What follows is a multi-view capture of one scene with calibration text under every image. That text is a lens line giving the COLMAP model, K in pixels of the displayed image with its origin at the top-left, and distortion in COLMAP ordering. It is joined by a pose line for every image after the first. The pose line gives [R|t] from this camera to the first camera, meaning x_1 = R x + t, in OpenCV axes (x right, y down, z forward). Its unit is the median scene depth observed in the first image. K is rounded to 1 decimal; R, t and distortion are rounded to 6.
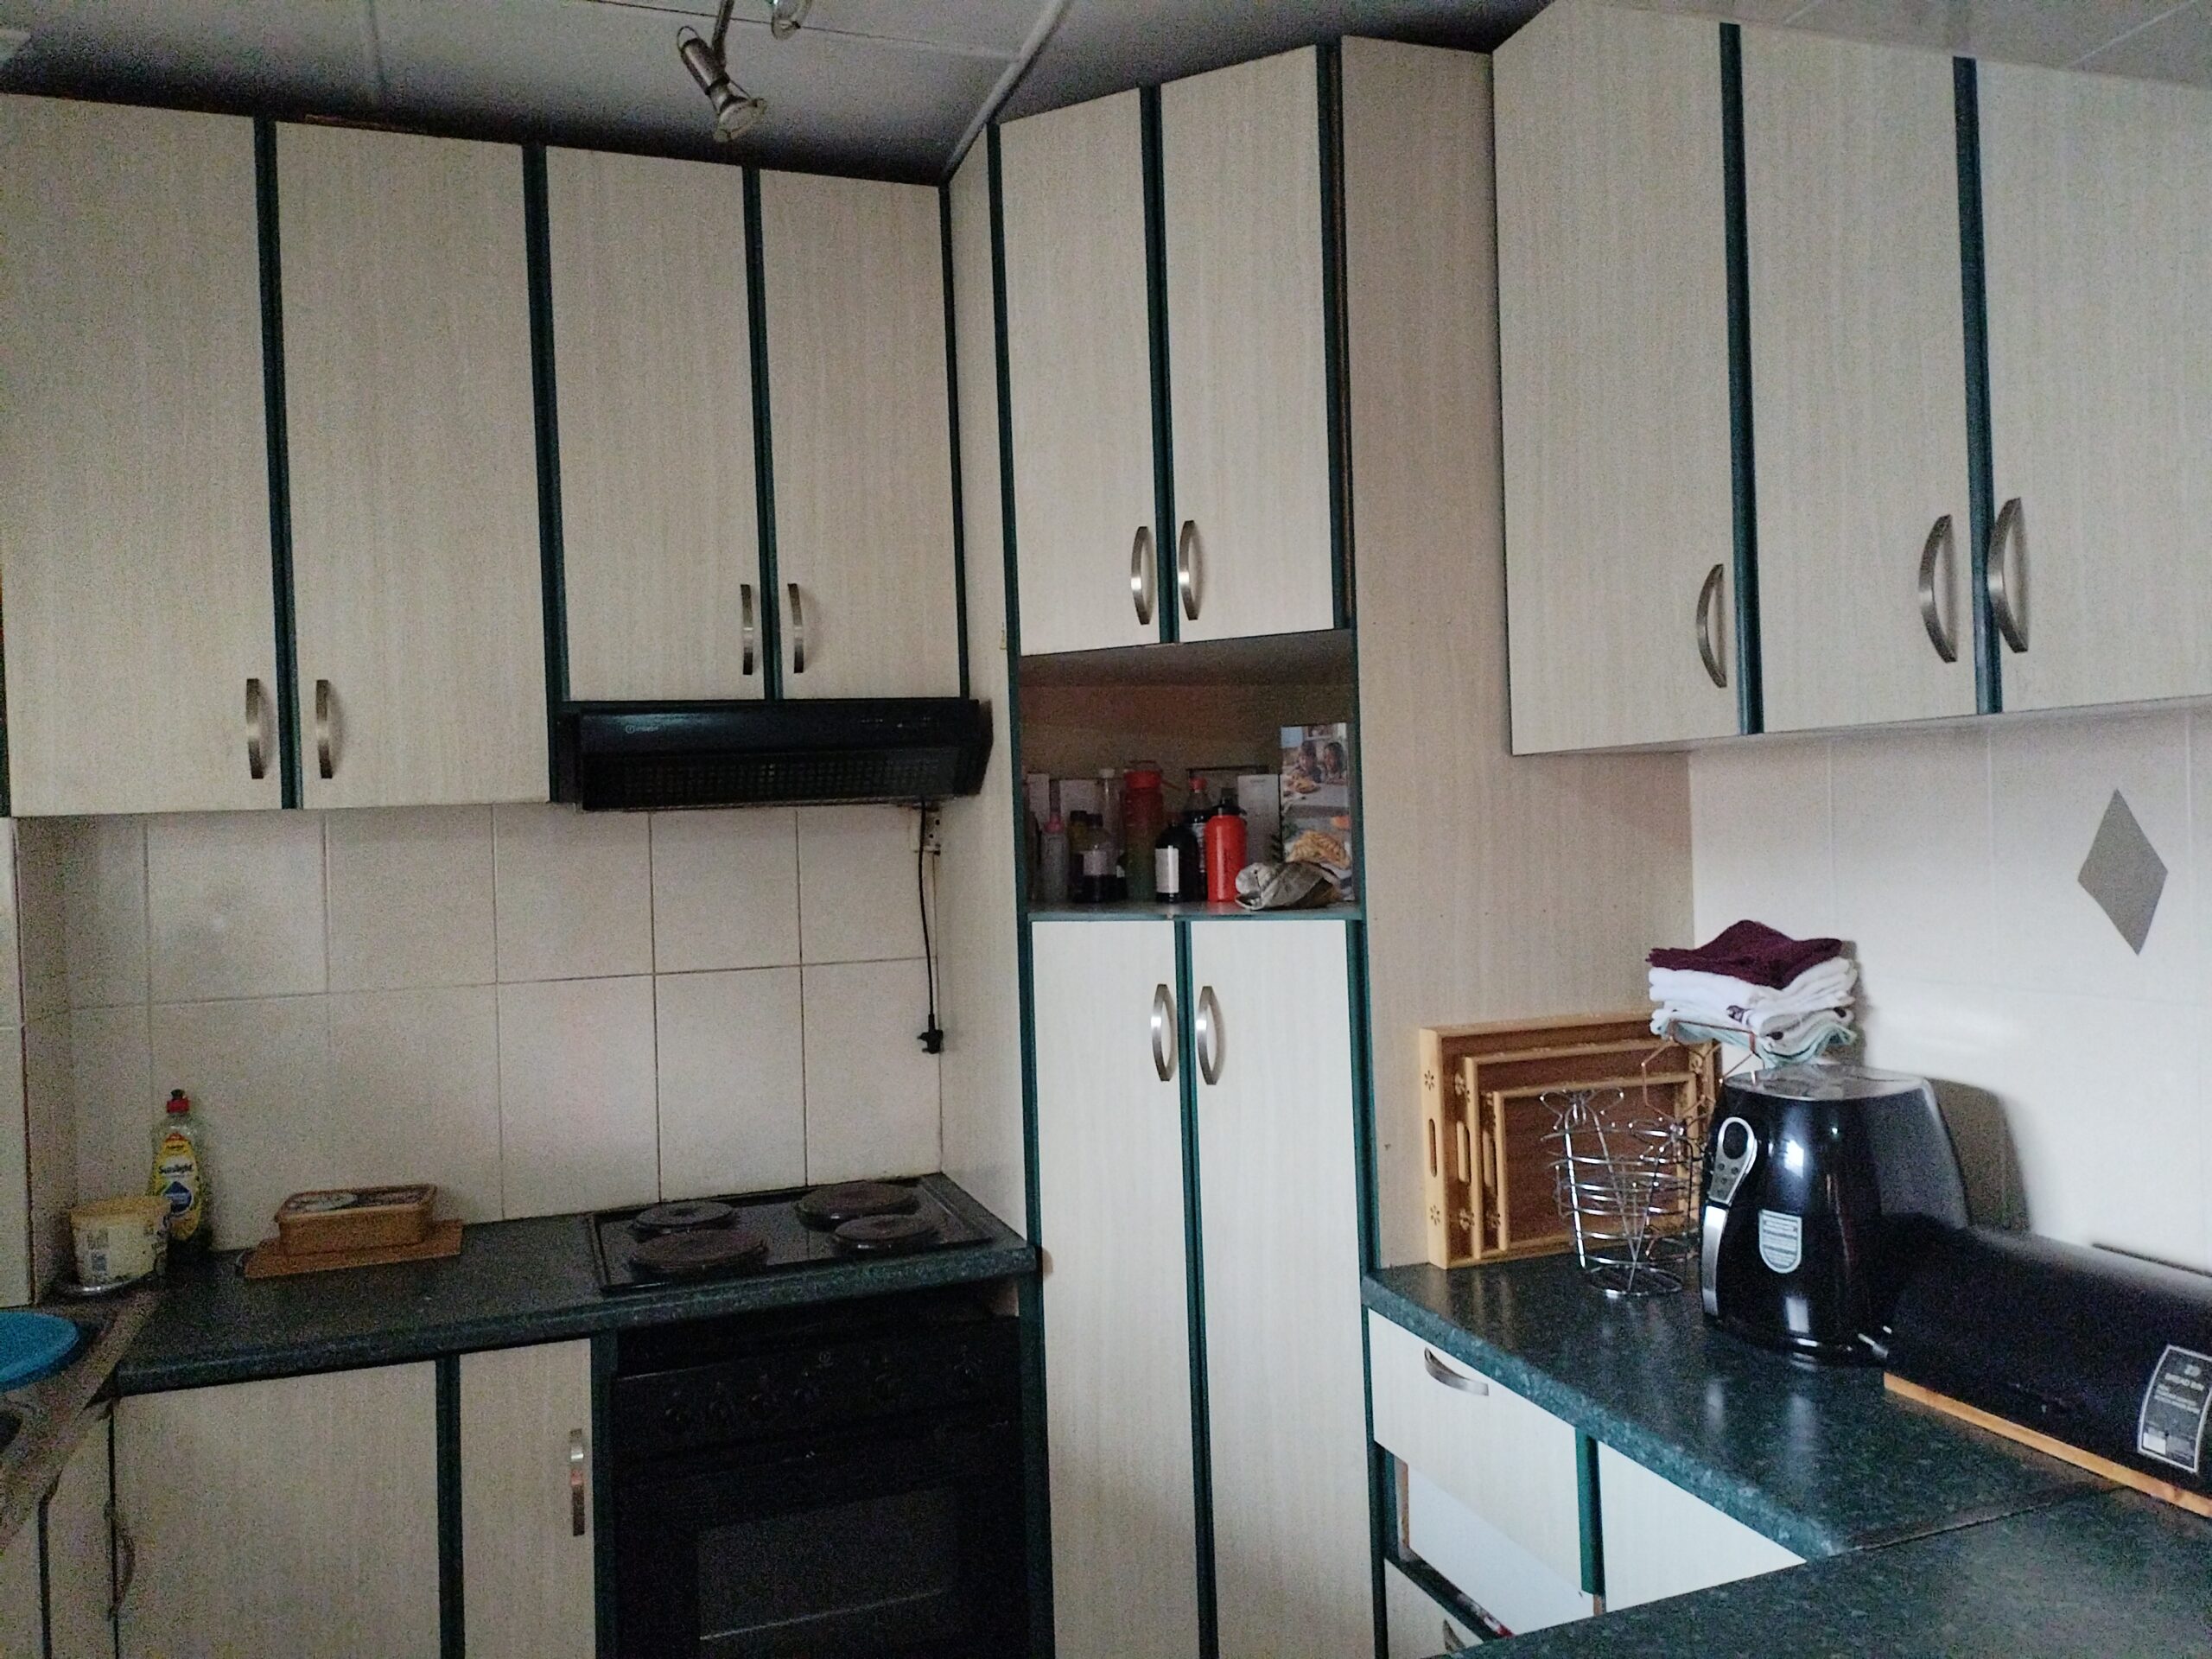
lens RADIAL K [[1649.5, 0, 1106.0], [0, 1649.5, 829.5], [0, 0, 1]] dist [0.098483, -0.128705]
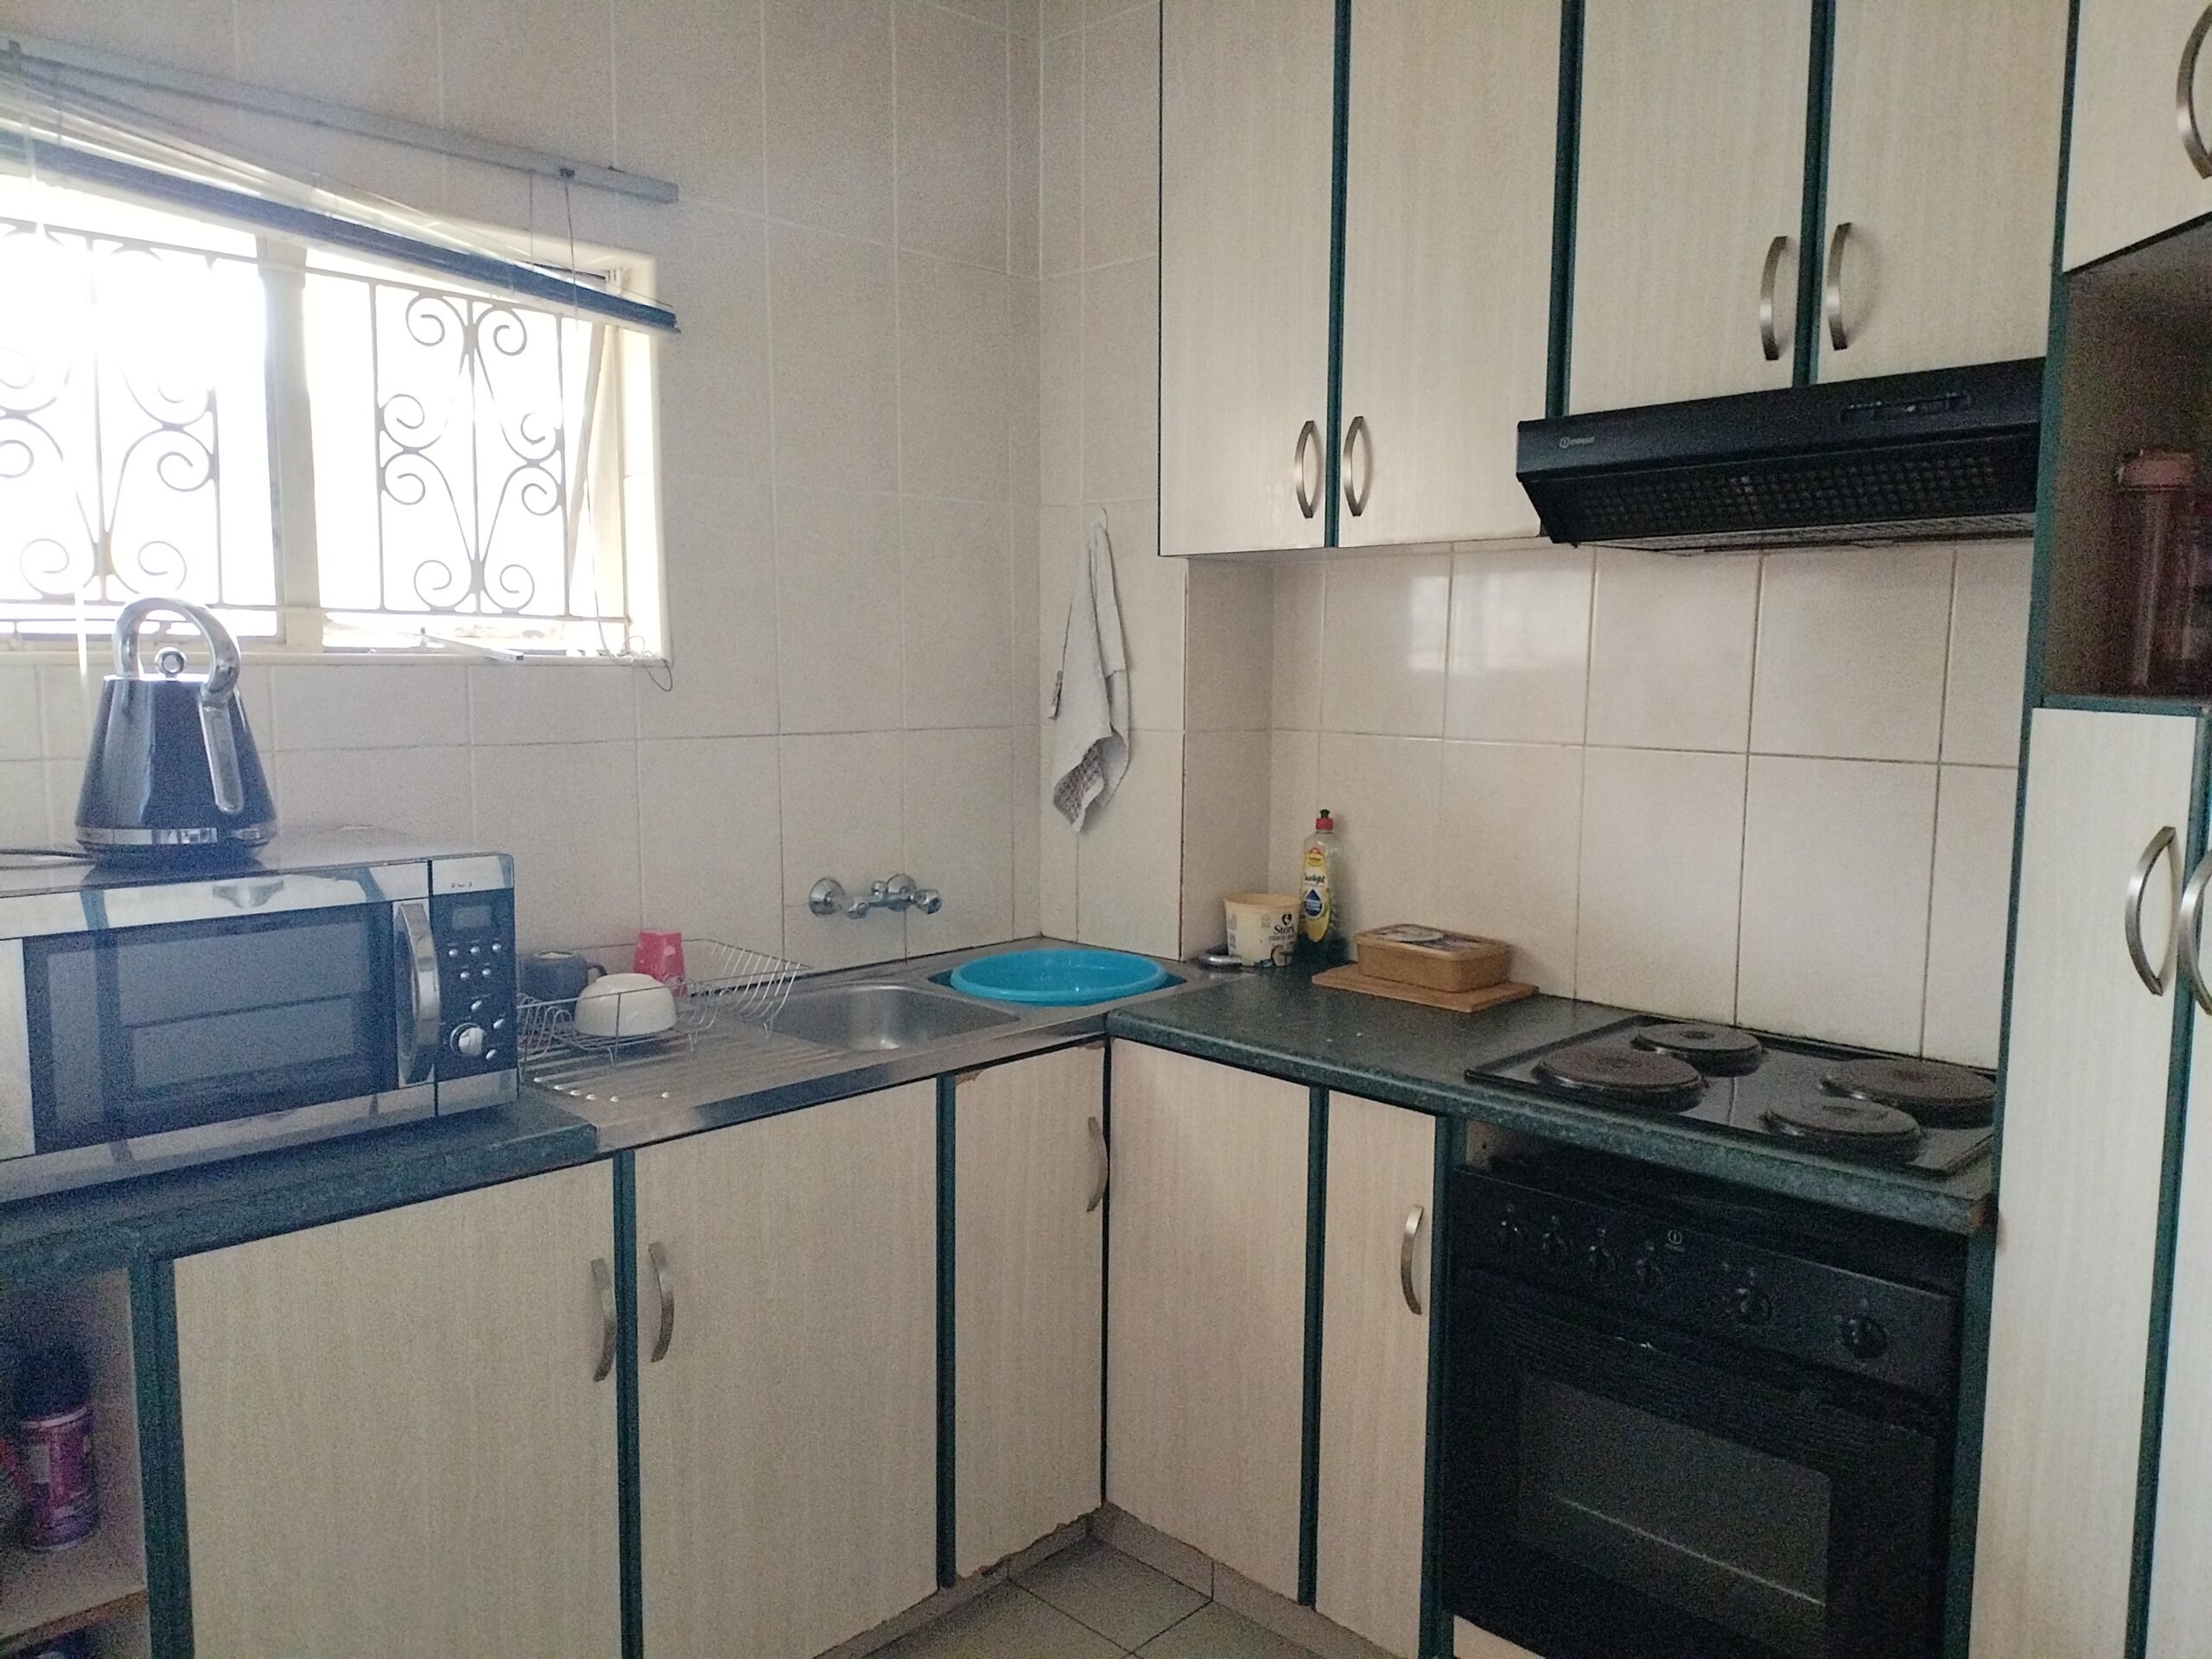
lens RADIAL K [[1649.5, 0, 1106.0], [0, 1649.5, 829.5], [0, 0, 1]] dist [0.098483, -0.128705]
pose [[0.440060, 0.133083, -0.888052, 0.395735], [-0.031152, 0.990624, 0.133017, 0.029636], [0.897428, -0.030871, 0.440080, 0.426751]]
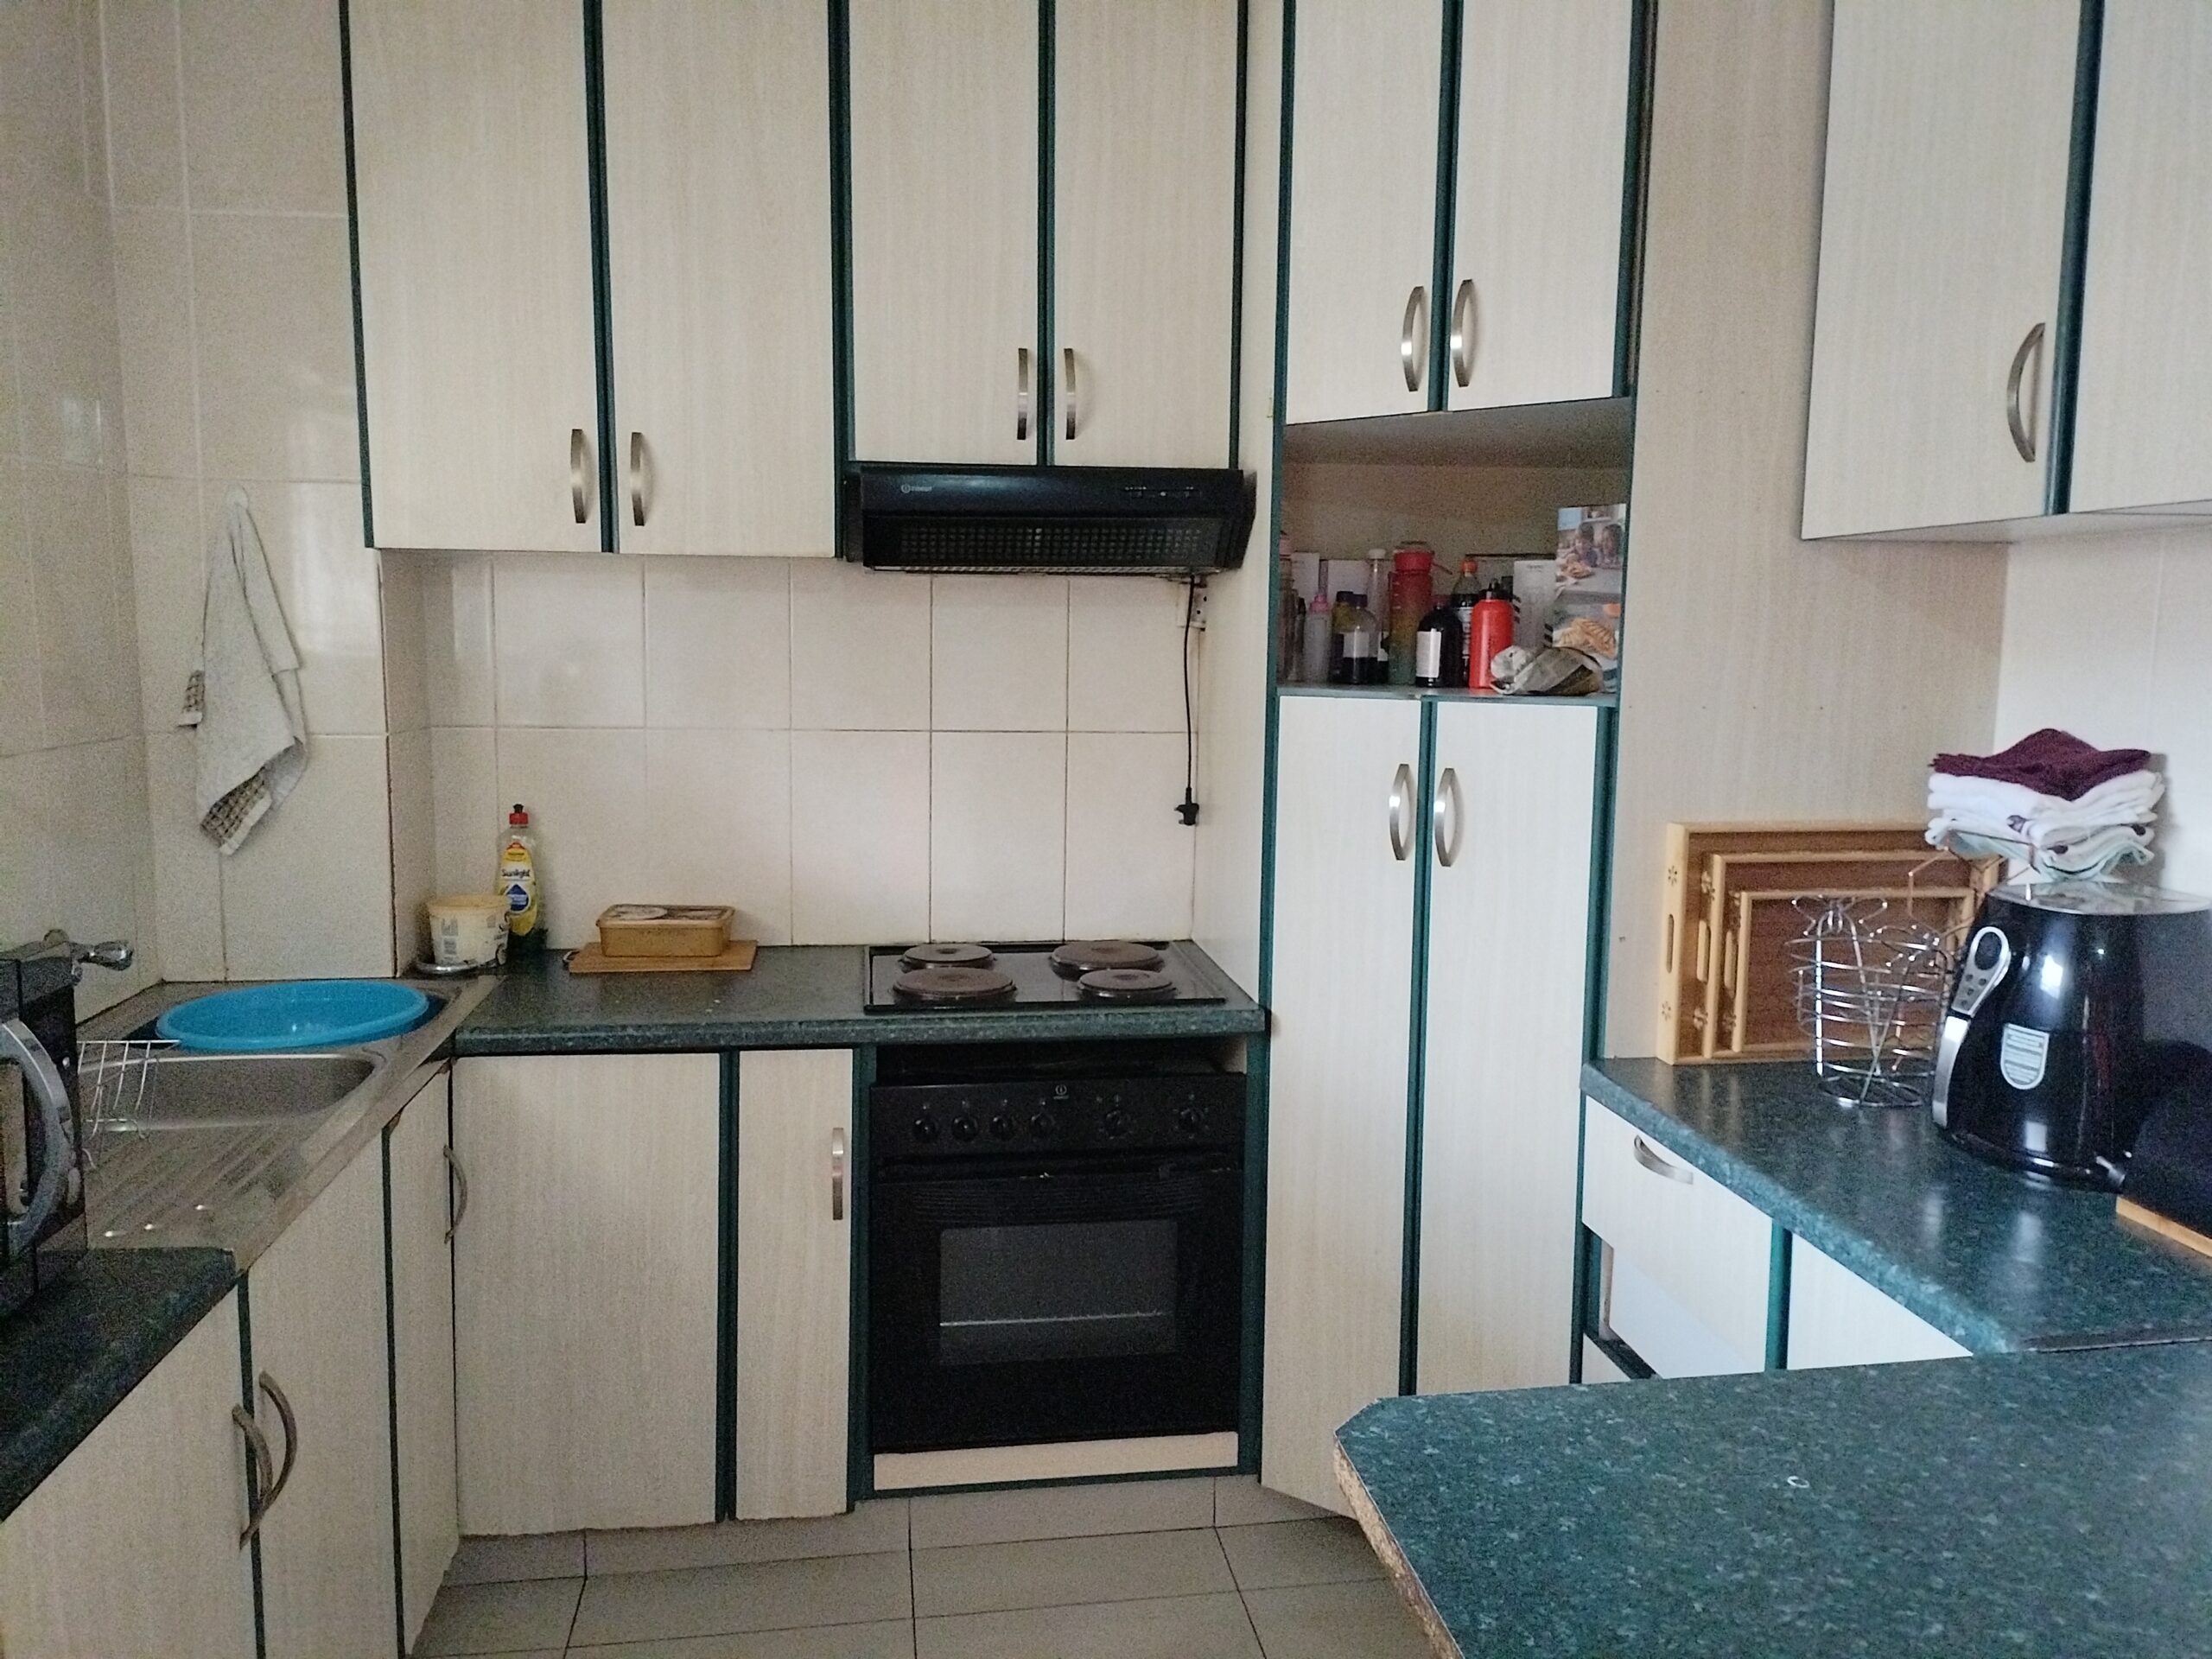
lens RADIAL K [[1649.5, 0, 1106.0], [0, 1649.5, 829.5], [0, 0, 1]] dist [0.098483, -0.128705]
pose [[0.979418, 0.069116, -0.189642, 0.049926], [-0.046784, 0.991694, 0.119810, 0.021799], [0.196348, -0.108472, 0.974516, -0.012541]]
